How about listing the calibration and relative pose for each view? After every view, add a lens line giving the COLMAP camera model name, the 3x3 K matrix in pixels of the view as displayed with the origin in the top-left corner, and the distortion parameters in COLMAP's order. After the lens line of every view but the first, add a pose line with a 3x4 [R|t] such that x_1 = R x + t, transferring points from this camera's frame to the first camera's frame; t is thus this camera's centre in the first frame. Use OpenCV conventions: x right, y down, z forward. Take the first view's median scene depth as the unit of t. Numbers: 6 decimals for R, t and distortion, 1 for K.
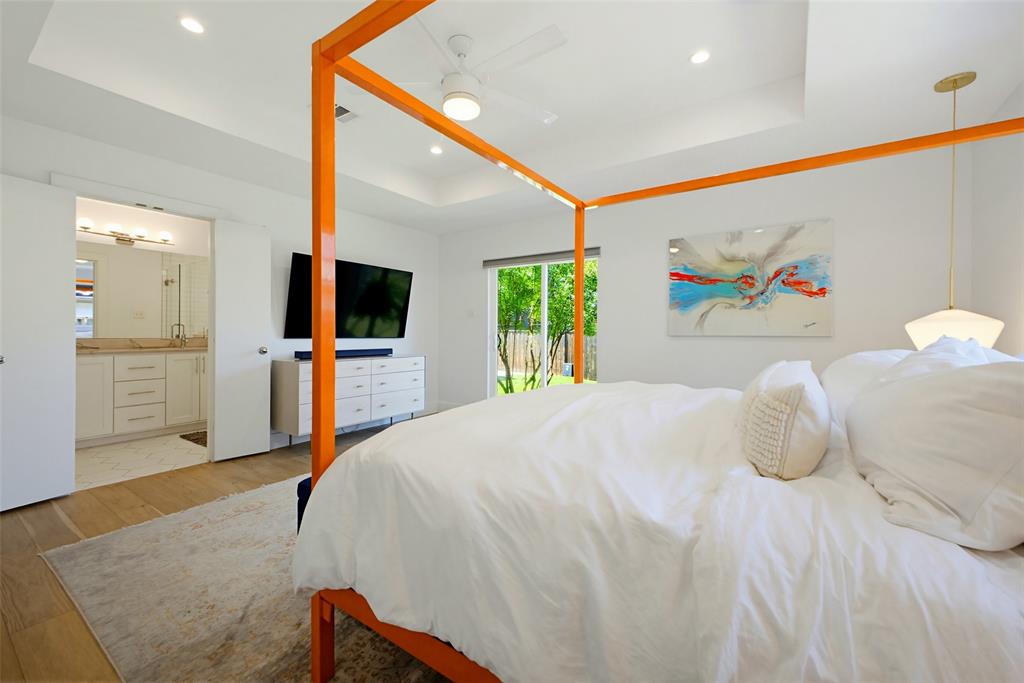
lens RADIAL K [[406.3, 0, 510.4], [0, 406.3, 330.8], [0, 0, 1]] dist [0.013478, -0.000214]
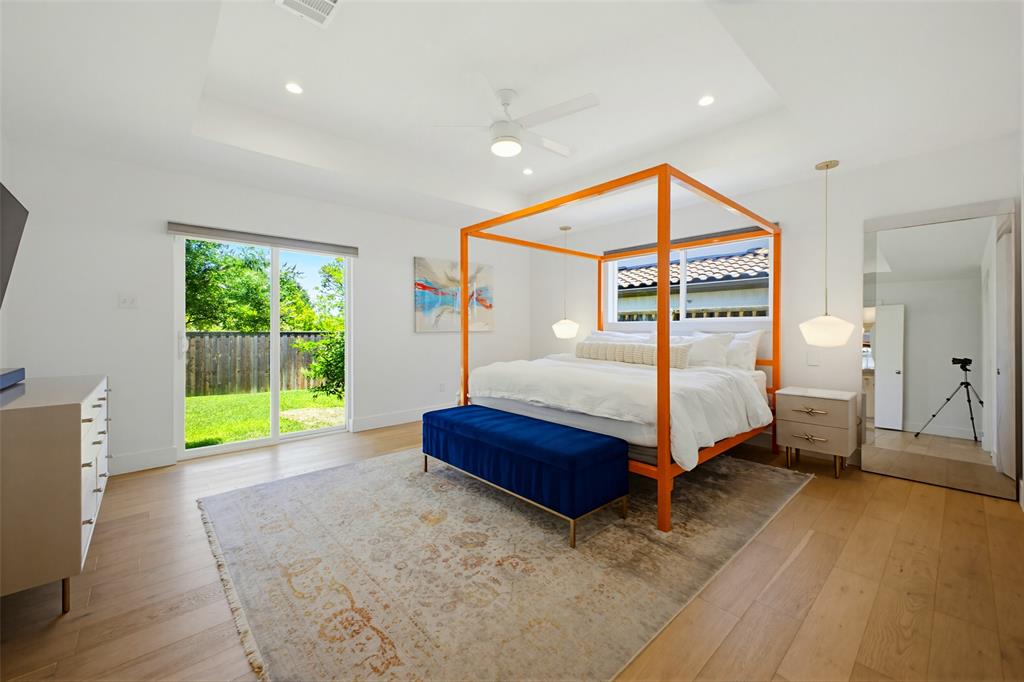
lens RADIAL K [[406.3, 0, 510.4], [0, 406.3, 330.3], [0, 0, 1]] dist [0.013478, -0.000214]
pose [[0.232985, -0.005006, 0.972468, -0.931666], [0.004075, 0.999983, 0.004172, 0.002032], [-0.972472, 0.002991, 0.233001, 0.505425]]
